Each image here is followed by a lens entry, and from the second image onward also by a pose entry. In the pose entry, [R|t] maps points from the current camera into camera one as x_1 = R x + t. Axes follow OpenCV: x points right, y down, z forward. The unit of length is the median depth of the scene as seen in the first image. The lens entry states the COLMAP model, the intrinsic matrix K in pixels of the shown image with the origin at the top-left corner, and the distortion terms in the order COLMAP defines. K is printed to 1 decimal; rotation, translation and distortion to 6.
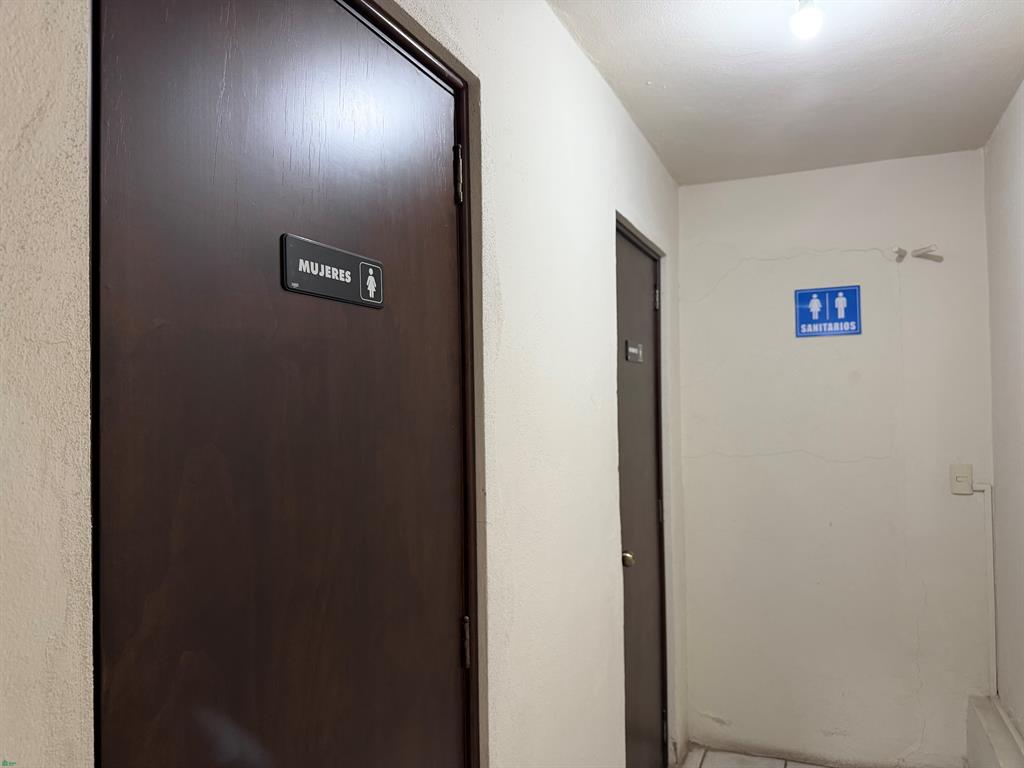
lens RADIAL K [[723.4, 0, 520.9], [0, 723.4, 388.4], [0, 0, 1]] dist [0.049021, -0.063814]
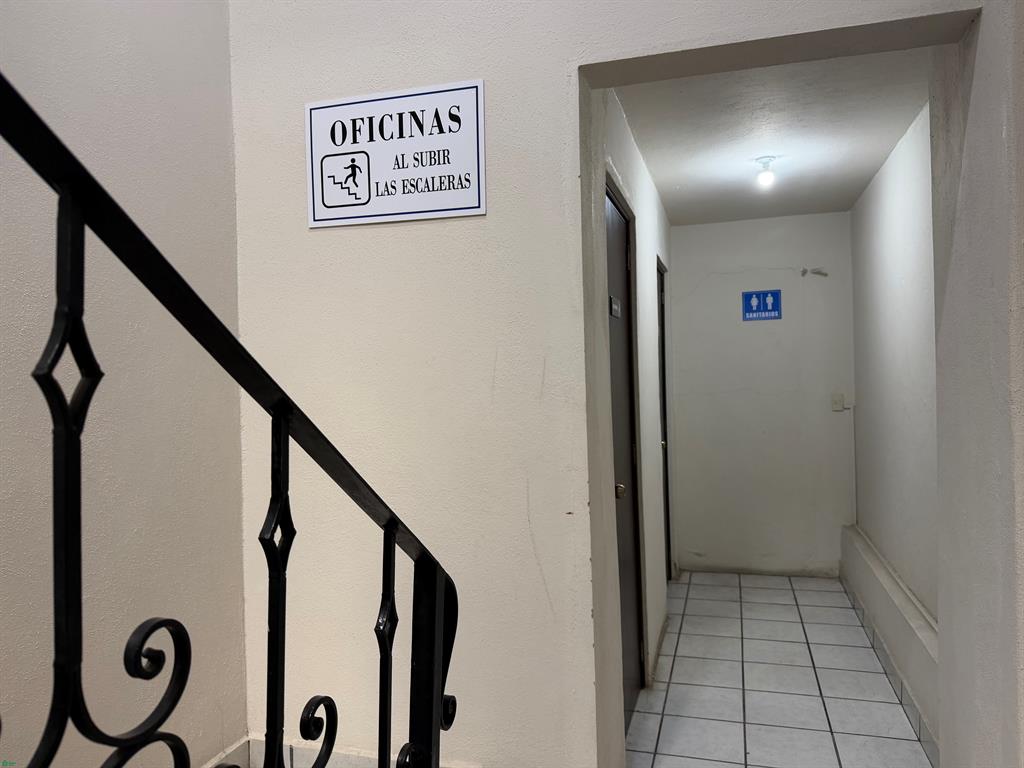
lens RADIAL K [[723.4, 0, 510.6], [0, 723.4, 388.6], [0, 0, 1]] dist [0.049021, -0.063814]
pose [[0.995022, -0.015588, 0.098429, -0.313905], [0.012652, 0.999458, 0.030389, 0.026184], [-0.098850, -0.028992, 0.994680, -0.595649]]
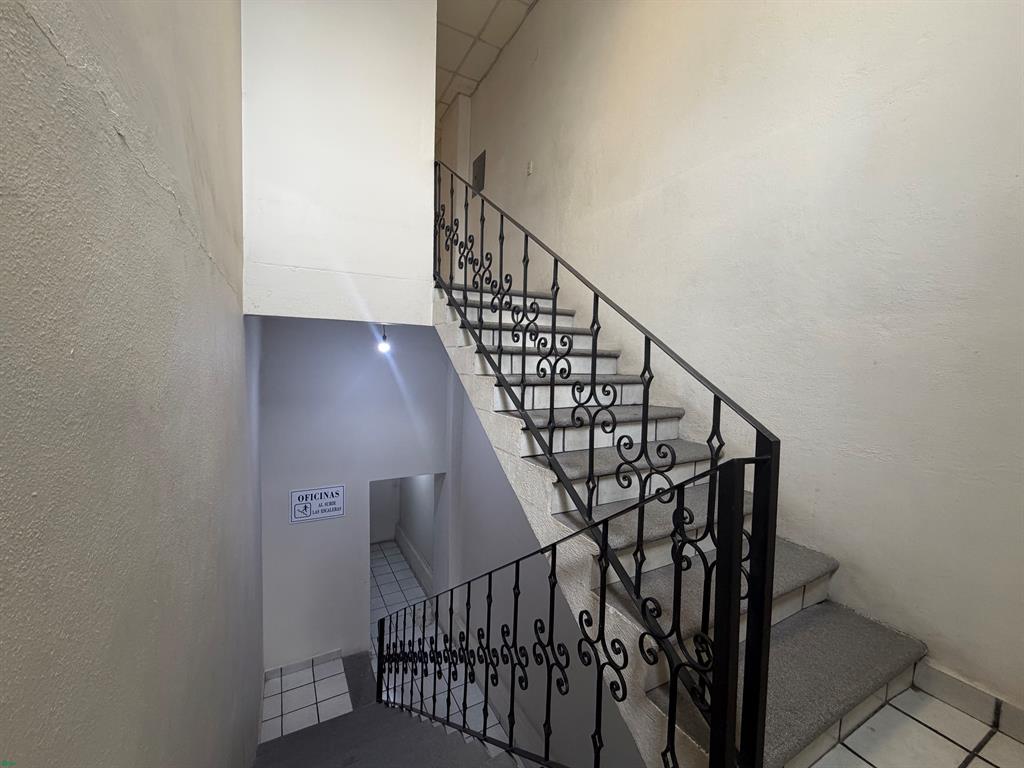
lens RADIAL K [[407.8, 0, 505.7], [0, 407.8, 387.7], [0, 0, 1]] dist [0.000556, 0.000301]
pose [[0.635382, -0.022860, 0.771860, -1.054279], [-0.033058, 0.997840, 0.056766, -0.701064], [-0.771490, -0.061584, 0.633254, -1.326835]]
